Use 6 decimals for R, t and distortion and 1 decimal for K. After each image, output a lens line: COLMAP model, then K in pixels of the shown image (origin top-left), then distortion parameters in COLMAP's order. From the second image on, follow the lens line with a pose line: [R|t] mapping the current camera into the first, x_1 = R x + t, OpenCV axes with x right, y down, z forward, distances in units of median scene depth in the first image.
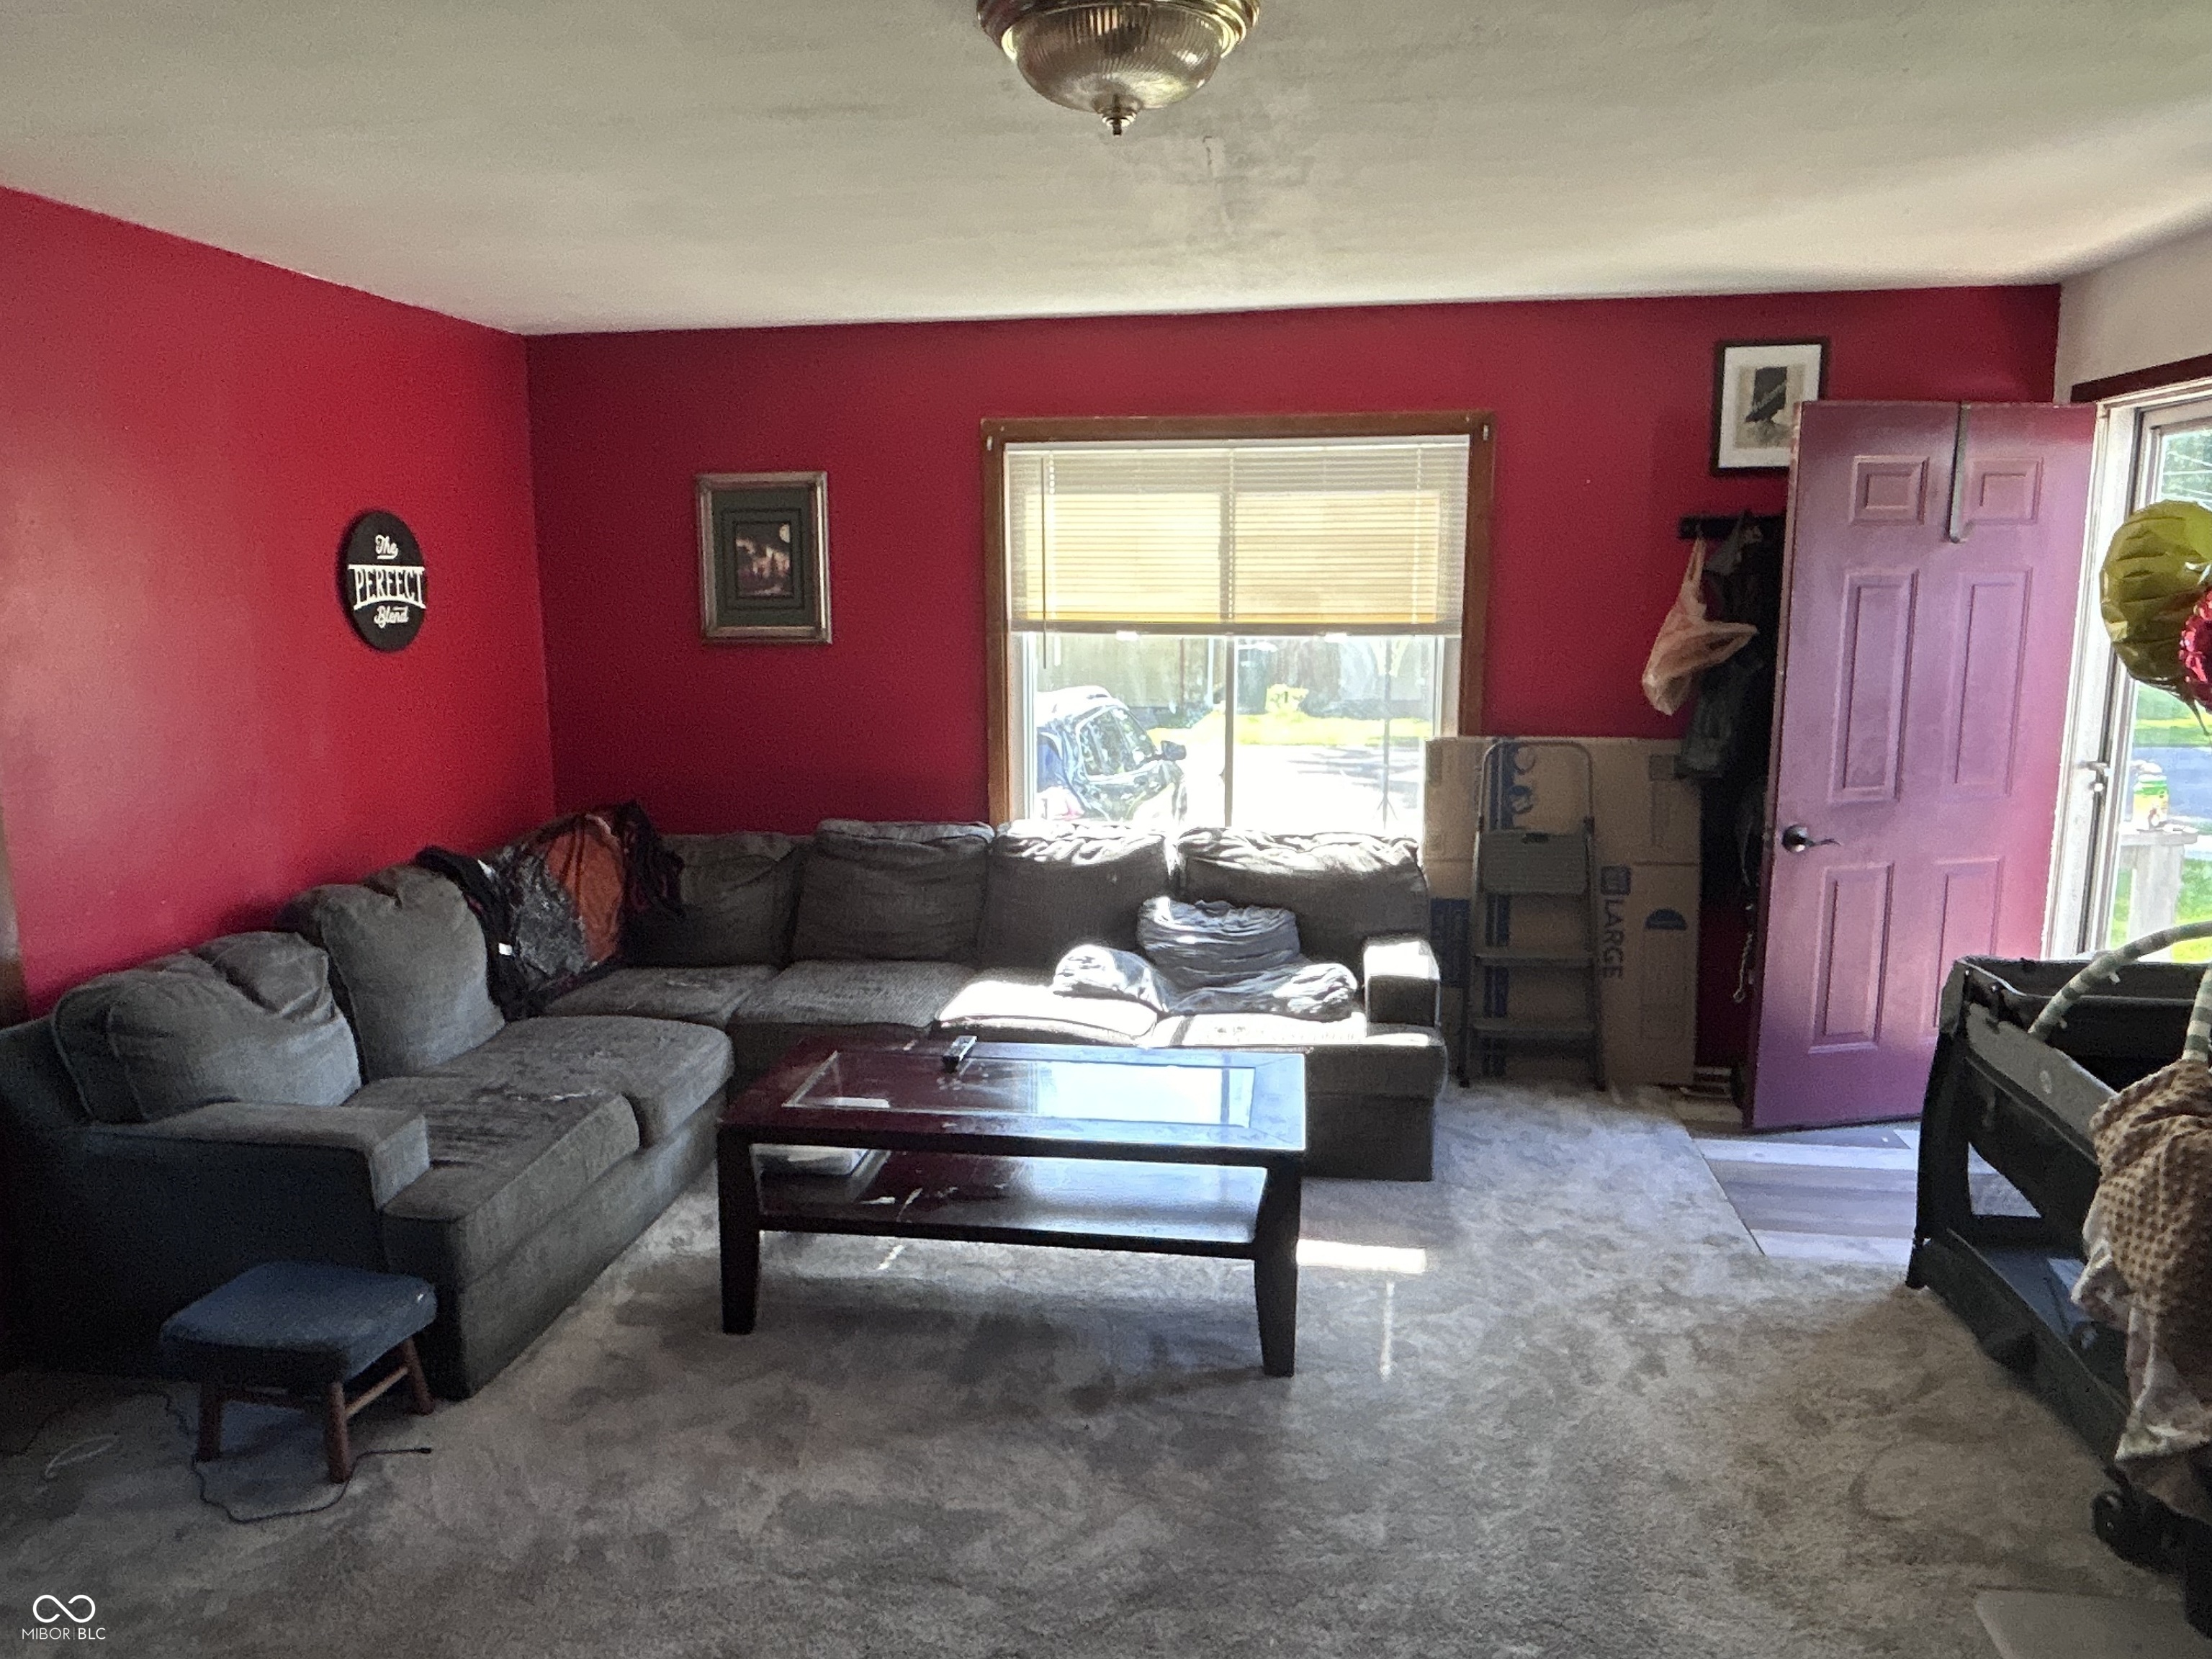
lens RADIAL K [[1485.7, 0, 1108.7], [0, 1485.7, 831.3], [0, 0, 1]] dist [-0.002572, -0.000300]
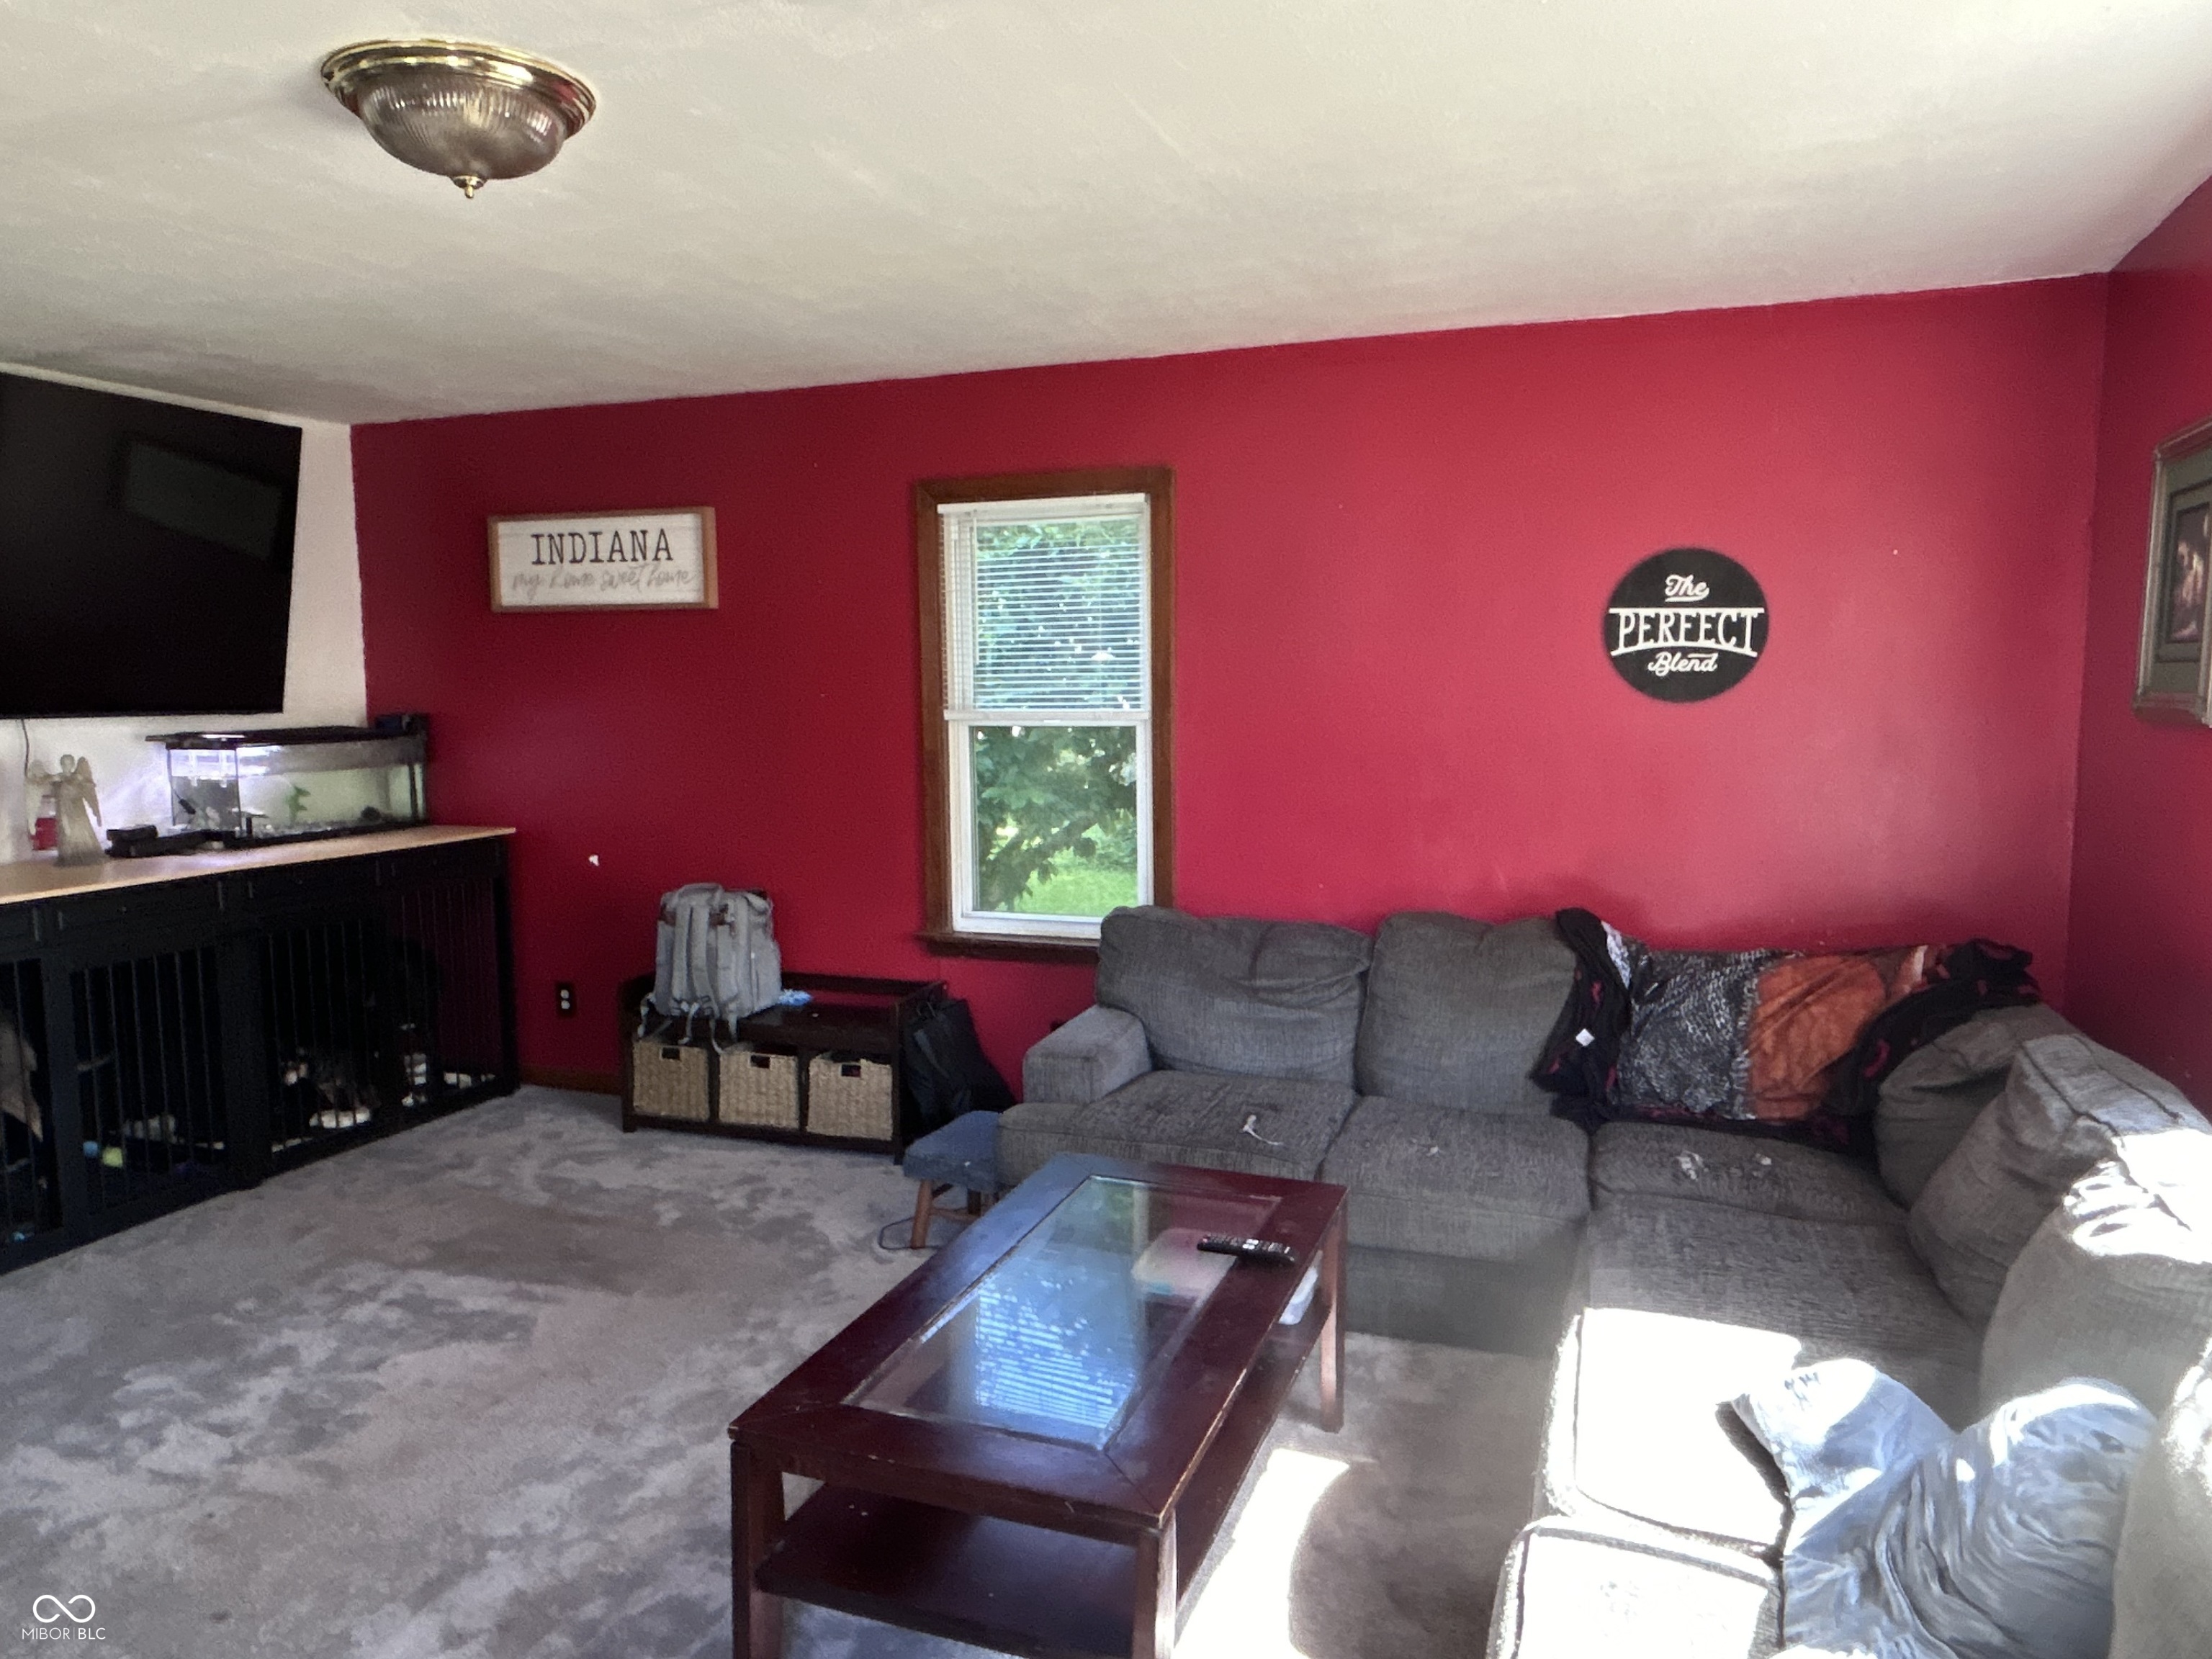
lens RADIAL K [[1485.7, 0, 1109.3], [0, 1485.7, 827.1], [0, 0, 1]] dist [-0.002572, -0.000300]
pose [[-0.188788, 0.111471, -0.975671, 0.481744], [-0.161238, 0.976534, 0.142768, -0.120697], [0.968691, 0.184268, -0.166384, 0.832348]]
